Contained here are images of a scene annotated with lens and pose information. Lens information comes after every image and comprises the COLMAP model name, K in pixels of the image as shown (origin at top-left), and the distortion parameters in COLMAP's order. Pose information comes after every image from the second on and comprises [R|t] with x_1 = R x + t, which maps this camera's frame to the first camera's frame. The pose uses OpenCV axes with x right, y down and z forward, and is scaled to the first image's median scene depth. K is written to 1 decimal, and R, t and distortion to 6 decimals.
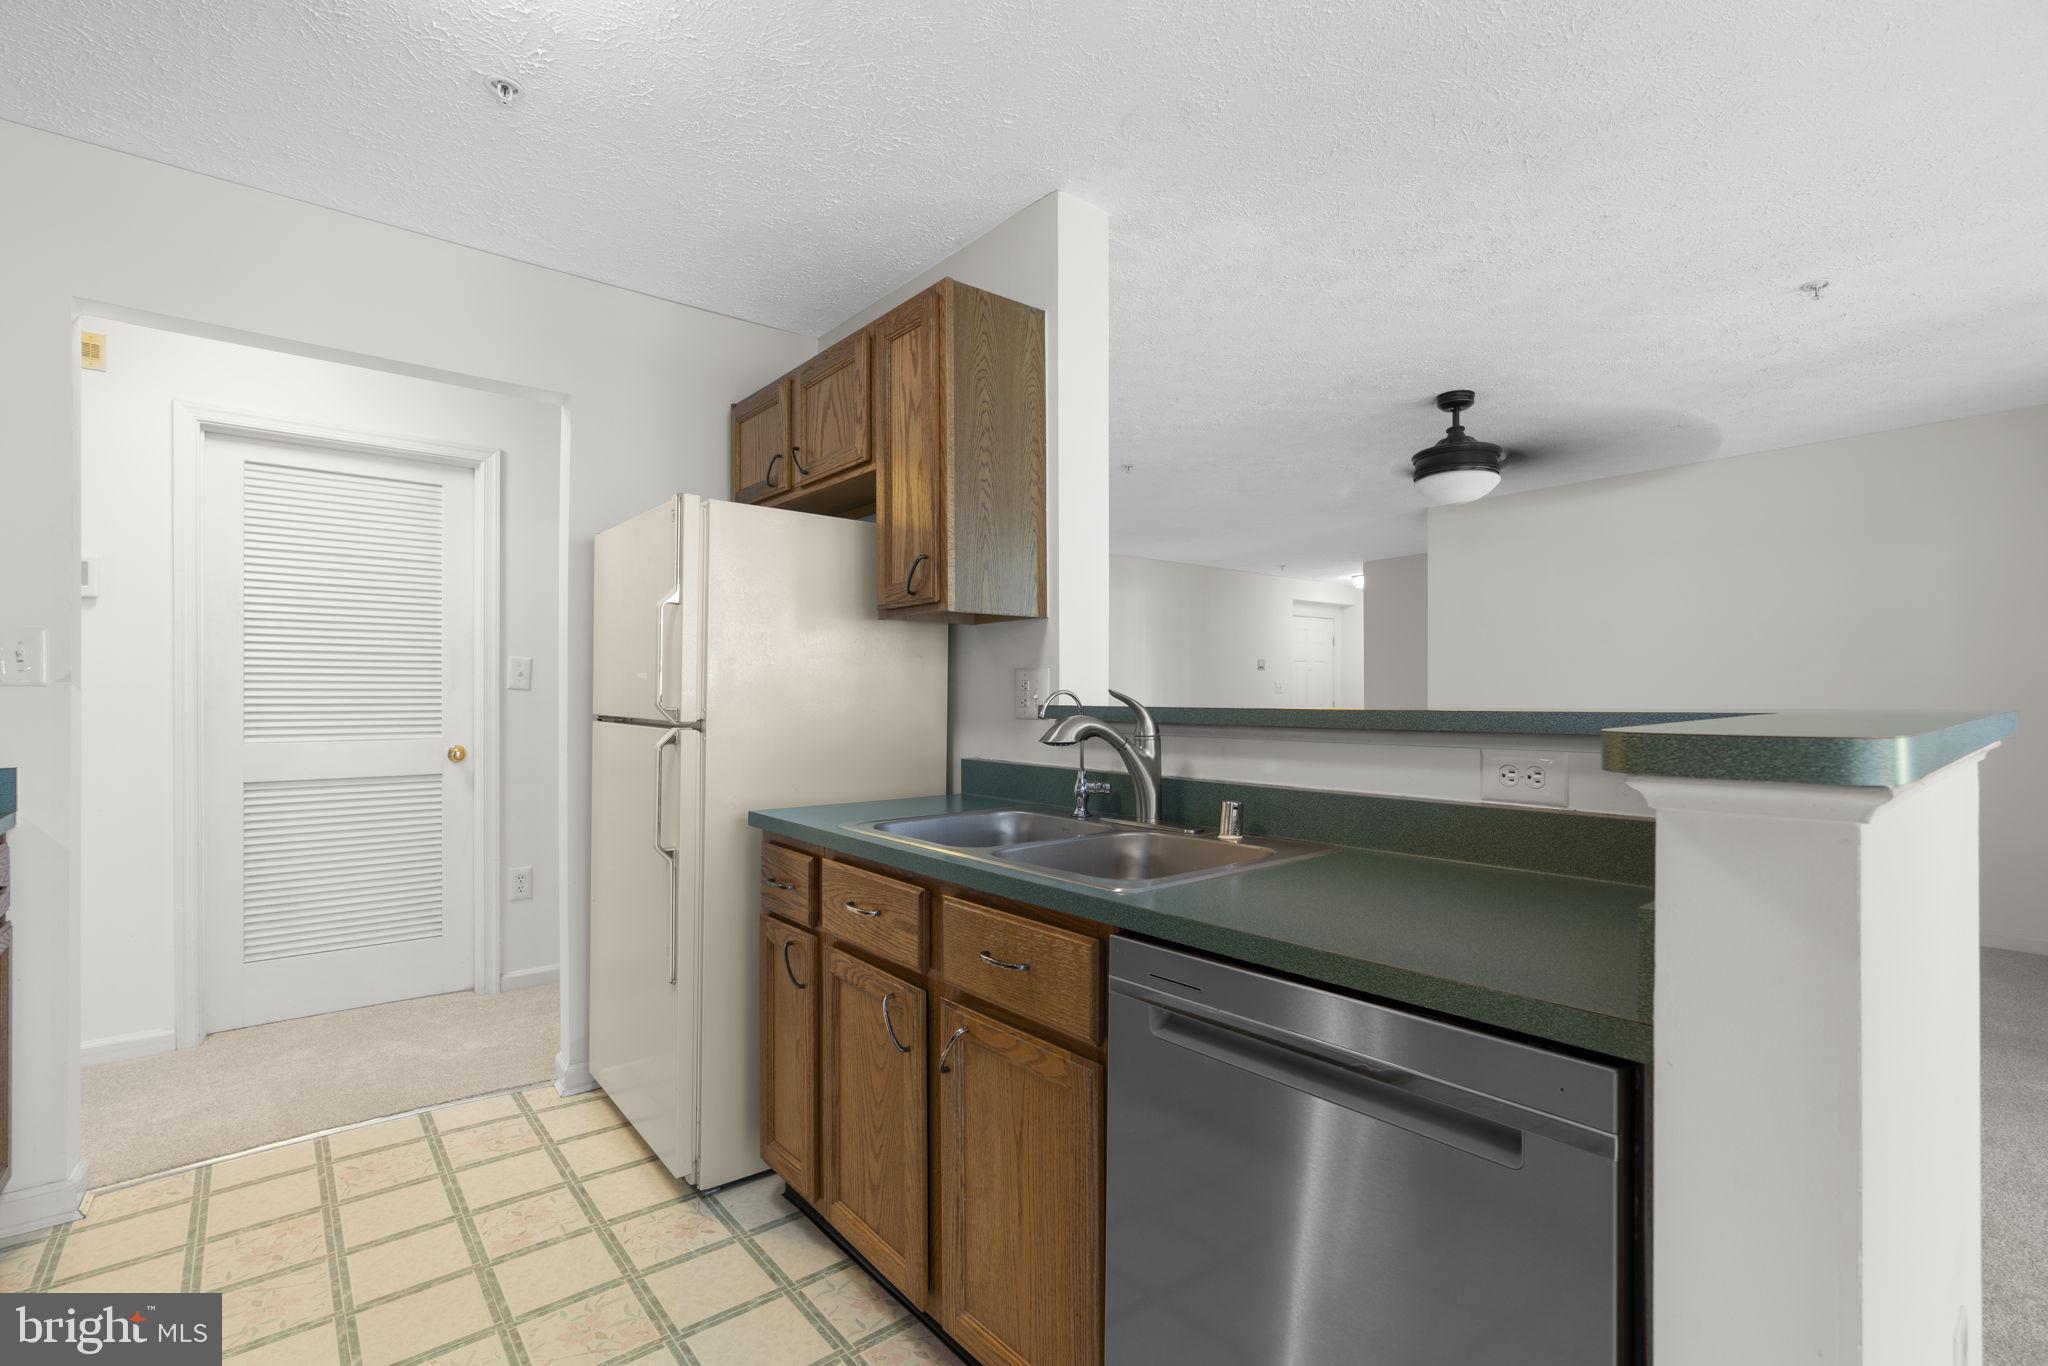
lens RADIAL K [[911.2, 0, 1014.3], [0, 911.2, 692.8], [0, 0, 1]] dist [-0.015942, 0.005740]
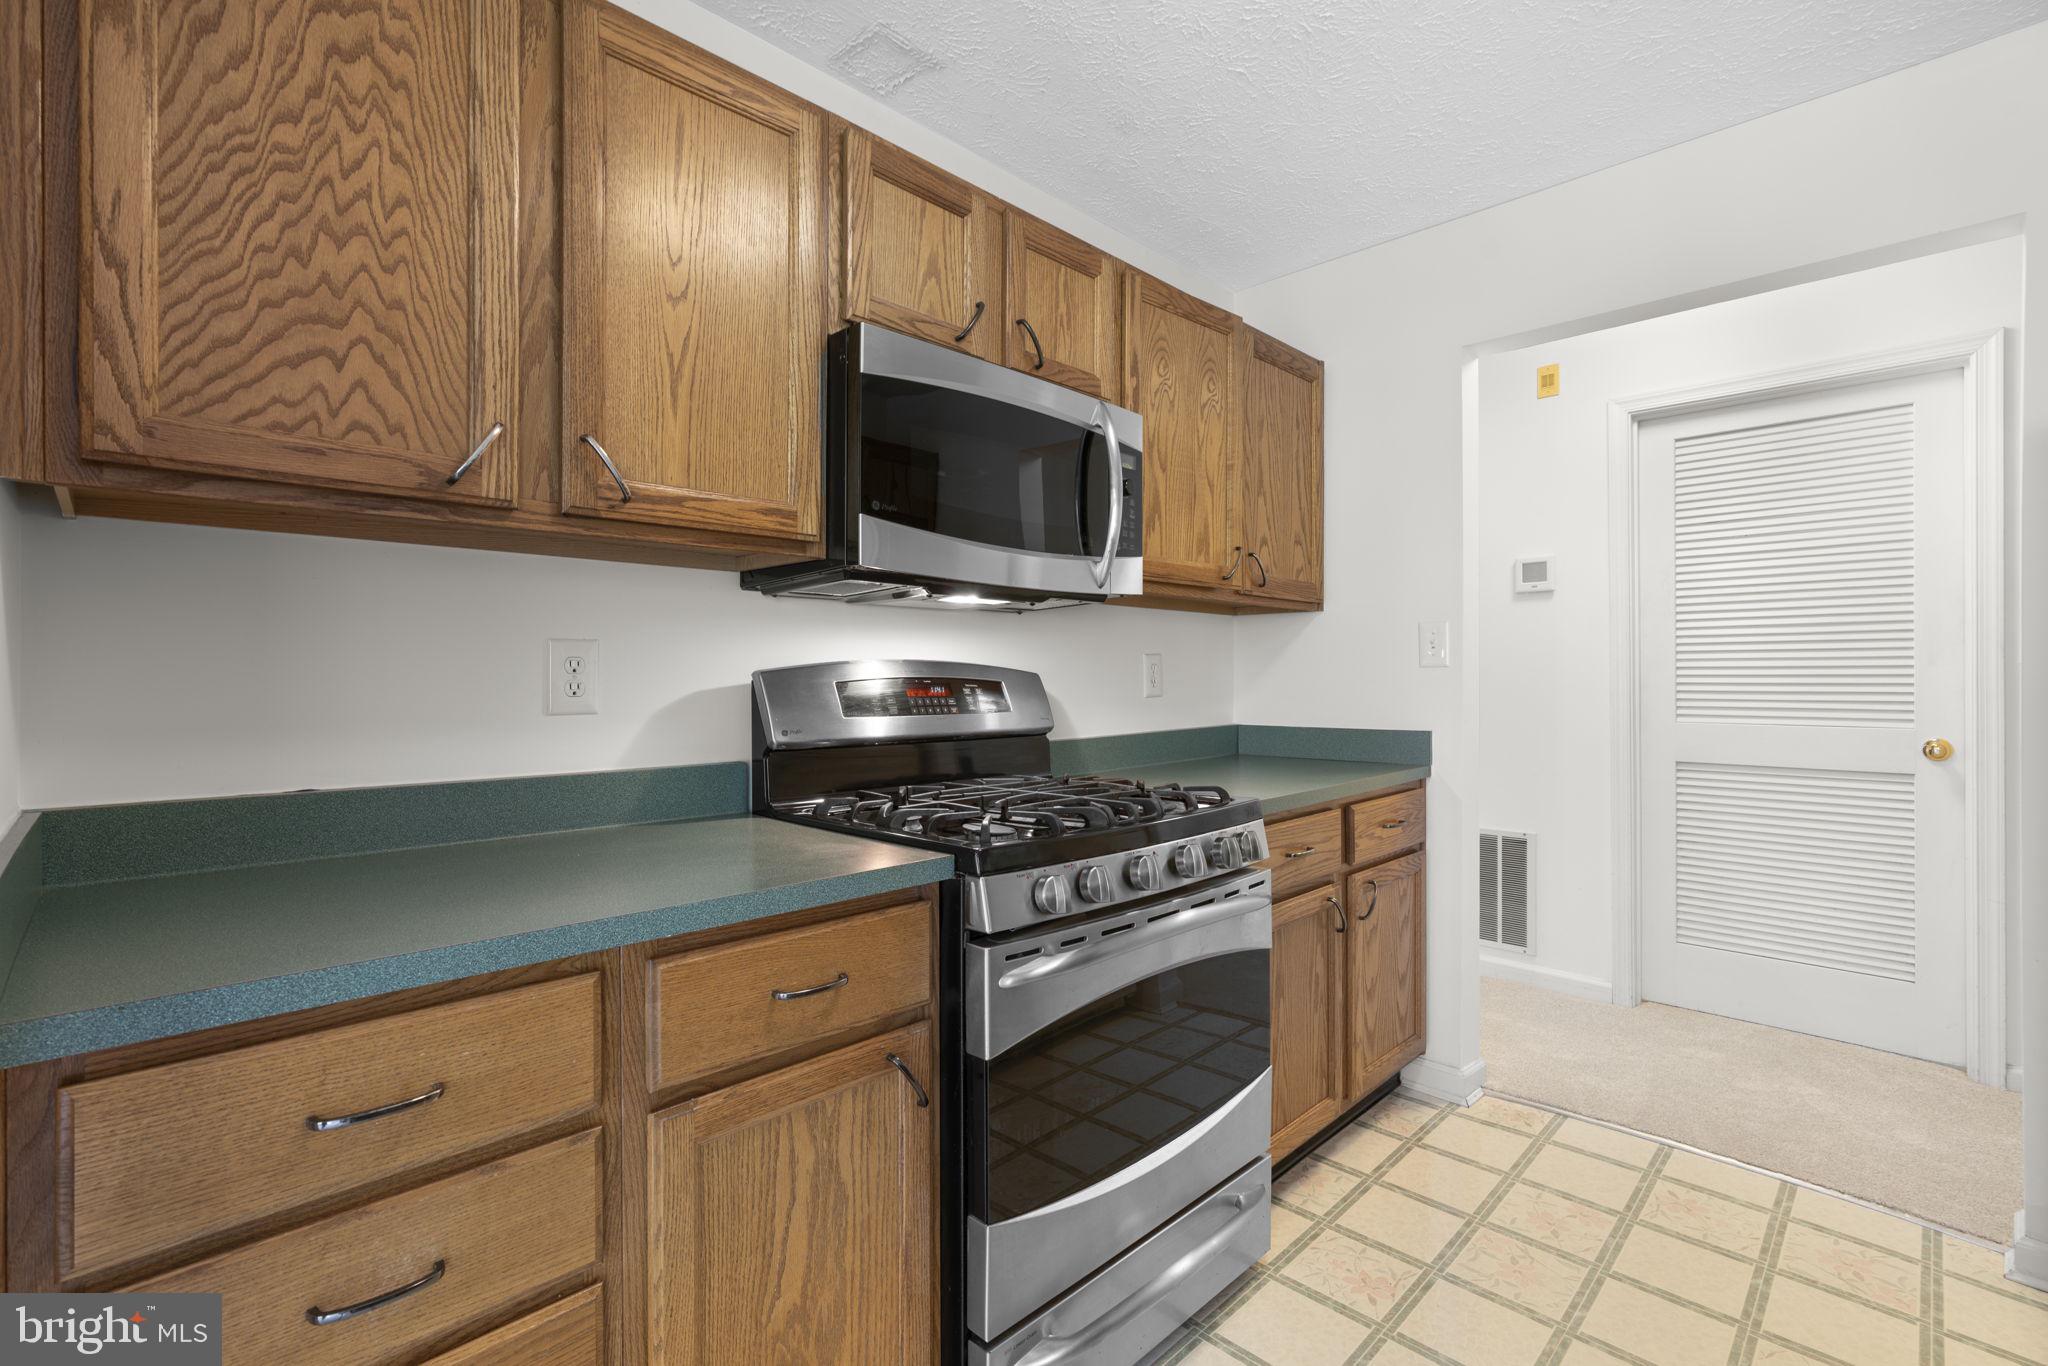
lens RADIAL K [[911.2, 0, 1024.0], [0, 911.2, 676.6], [0, 0, 1]] dist [-0.015942, 0.005740]
pose [[0.093477, -0.001238, -0.995621, 0.114018], [0.005324, 0.999986, -0.000743, 0.003740], [0.995607, -0.005231, 0.093482, 0.282357]]
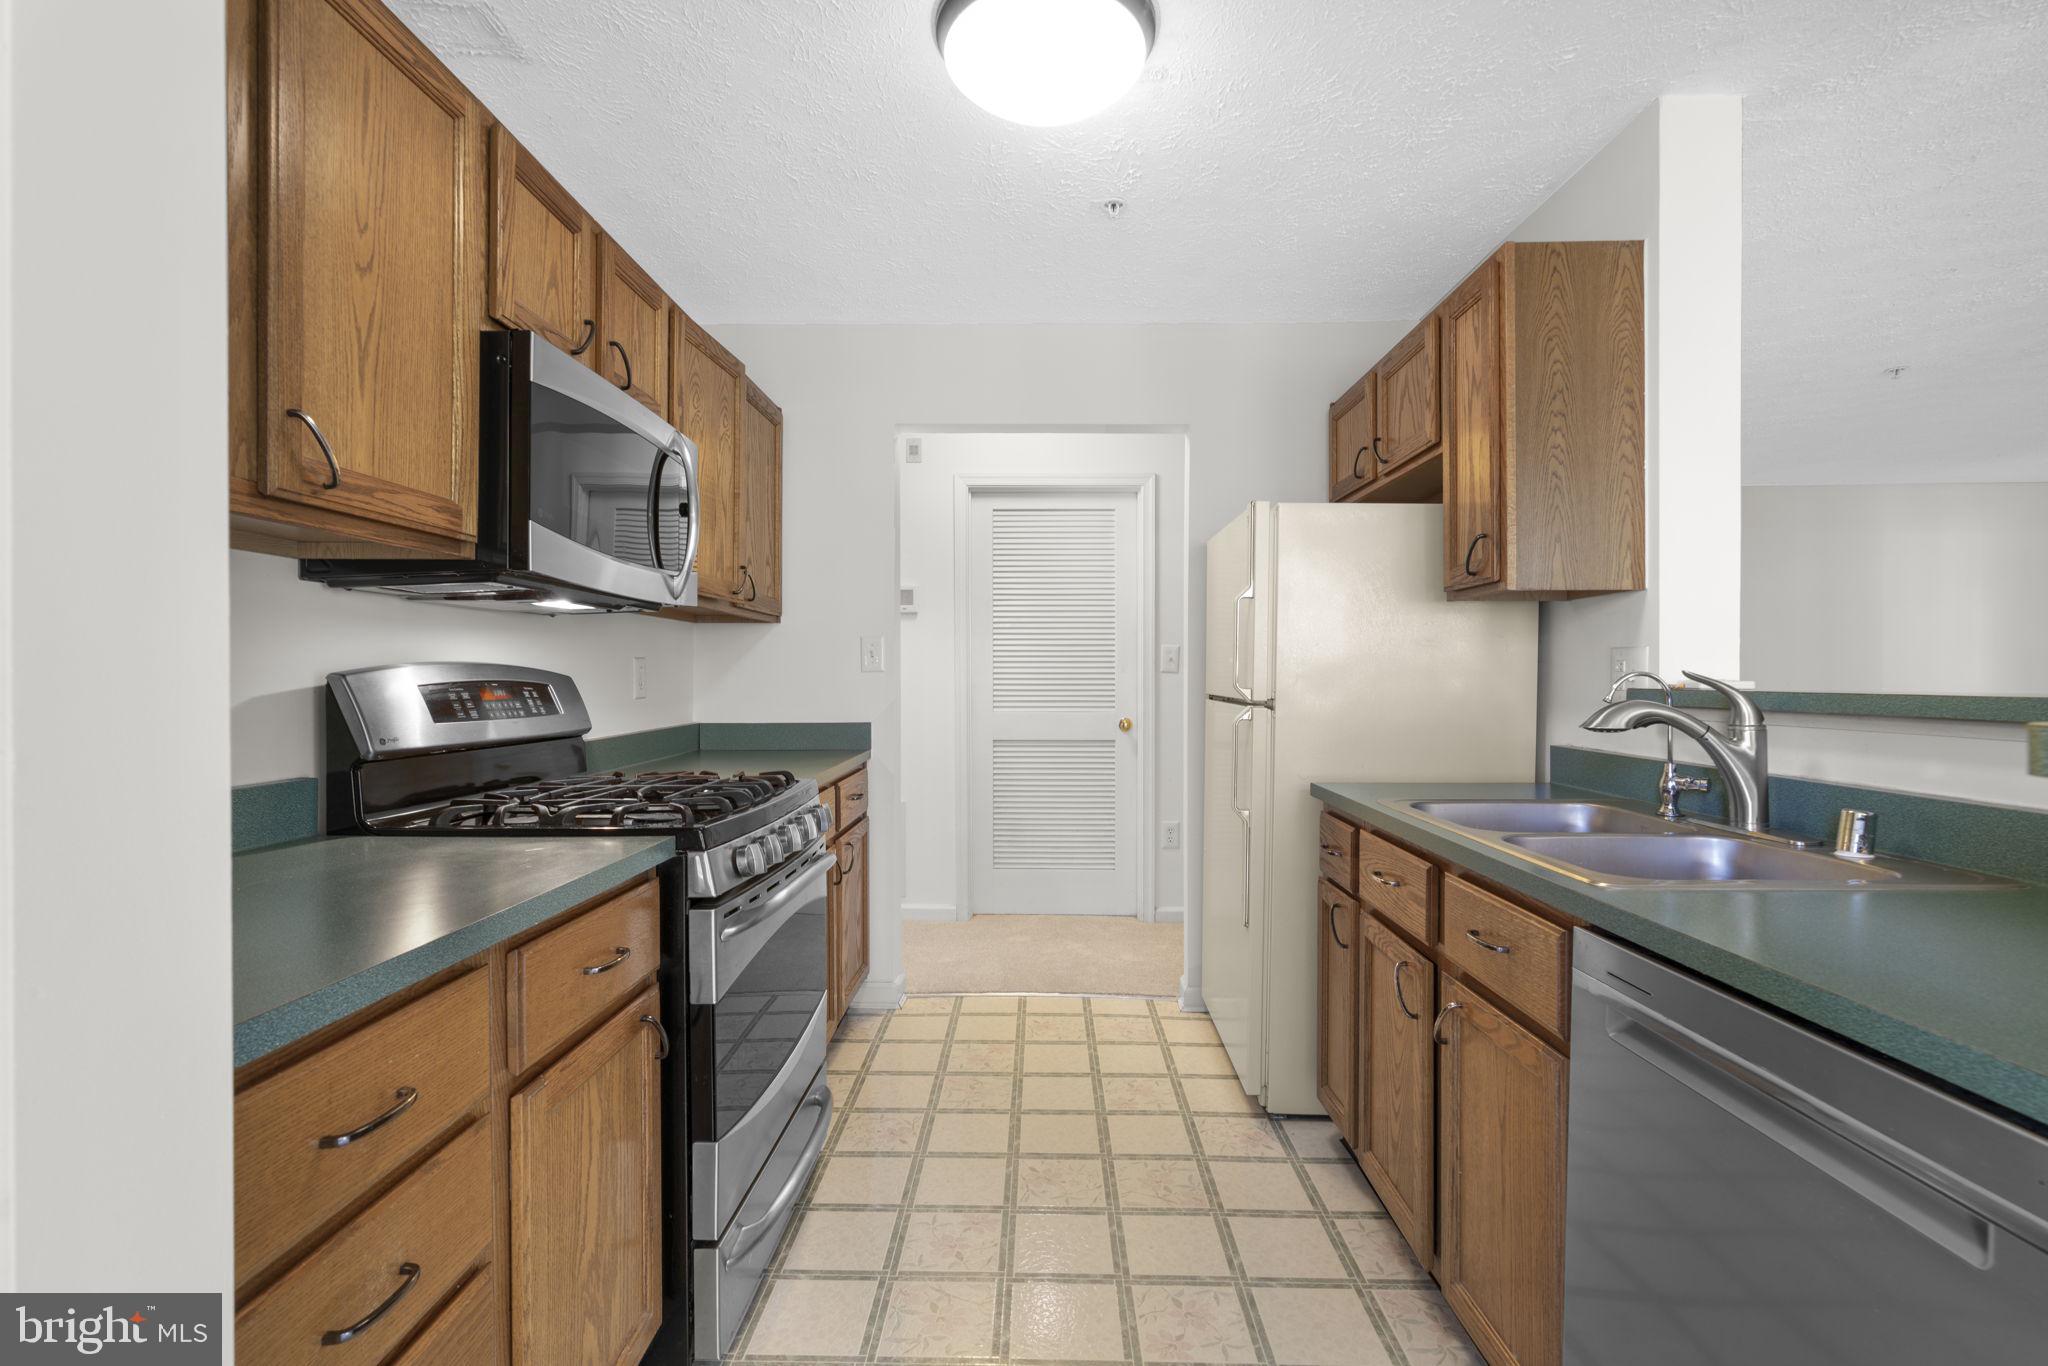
lens RADIAL K [[911.2, 0, 1031.0], [0, 911.2, 682.3], [0, 0, 1]] dist [-0.015942, 0.005740]
pose [[0.761353, 0.003346, -0.648329, 0.162852], [0.002073, 0.999969, 0.007595, -0.000493], [0.648335, -0.007126, 0.761322, -0.057223]]
